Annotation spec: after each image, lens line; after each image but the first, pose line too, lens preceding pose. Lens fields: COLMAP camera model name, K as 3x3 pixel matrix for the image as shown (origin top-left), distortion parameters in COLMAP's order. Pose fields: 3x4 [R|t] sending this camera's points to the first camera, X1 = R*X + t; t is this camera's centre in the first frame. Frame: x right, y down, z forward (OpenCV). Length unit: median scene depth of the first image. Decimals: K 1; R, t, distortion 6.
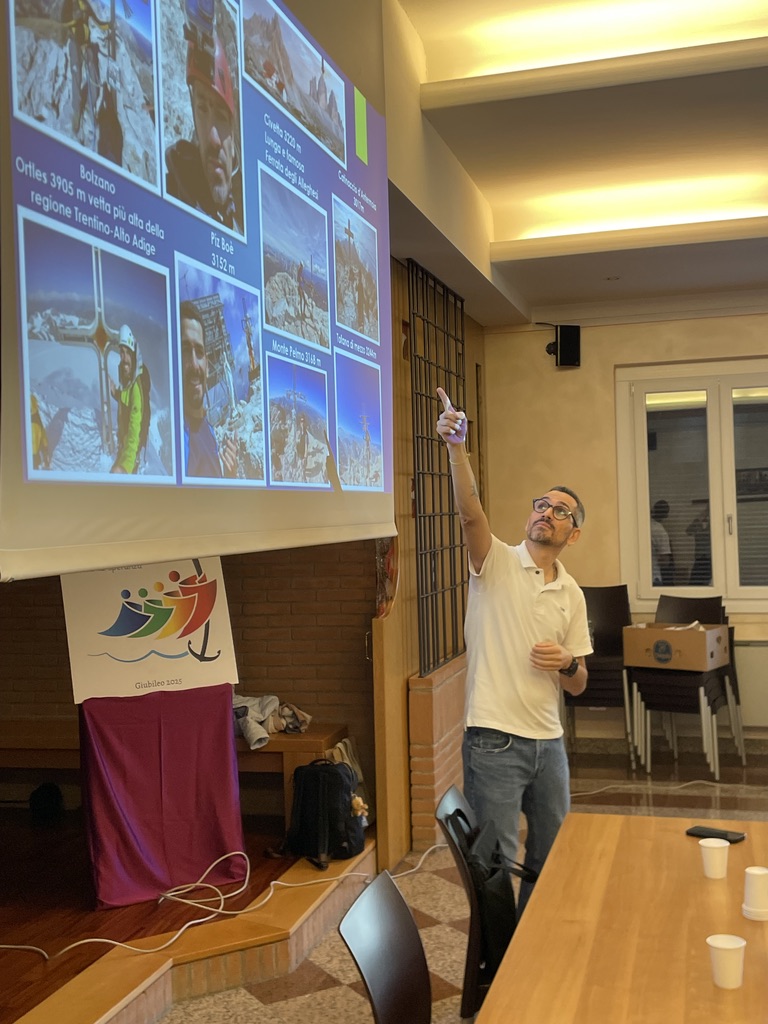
lens RADIAL K [[1178.5, 0, 384.4], [0, 1178.5, 511.4], [0, 0, 1]] dist [0.028702, 0.000000]
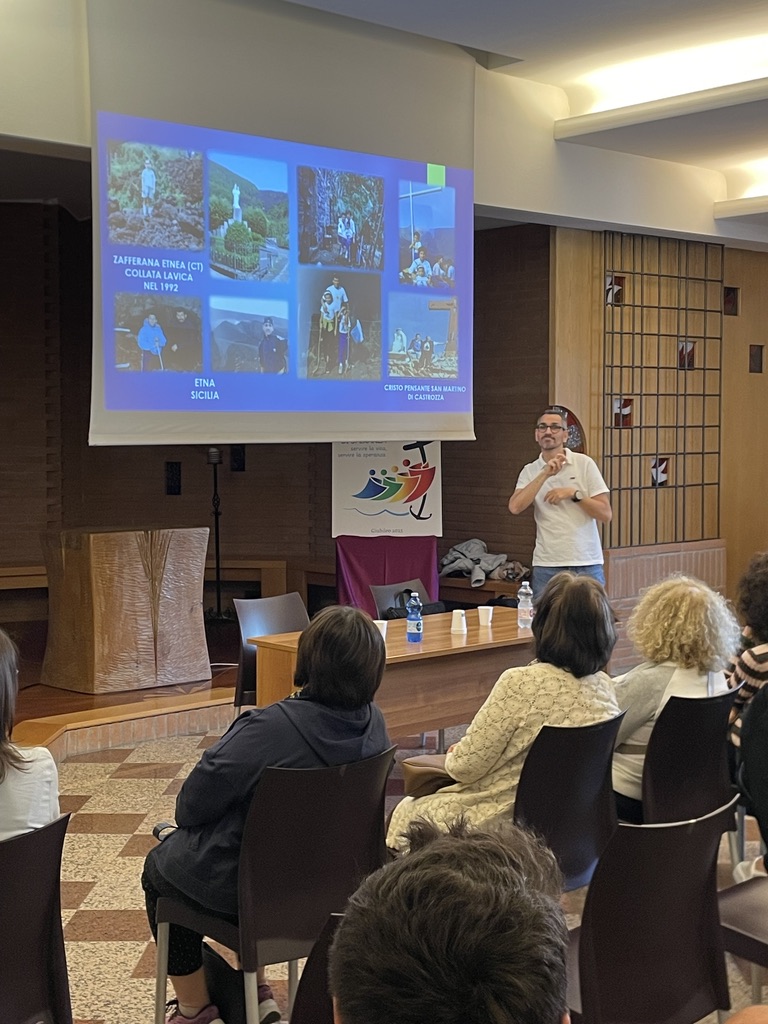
lens RADIAL K [[1472.3, 0, 384.3], [0, 1472.3, 513.6], [0, 0, 1]] dist [0.041449, 0.000000]
pose [[0.835452, 0.060664, -0.546206, 0.840410], [-0.022422, 0.996824, 0.076416, -0.023860], [0.549106, -0.051595, 0.834158, -0.598256]]
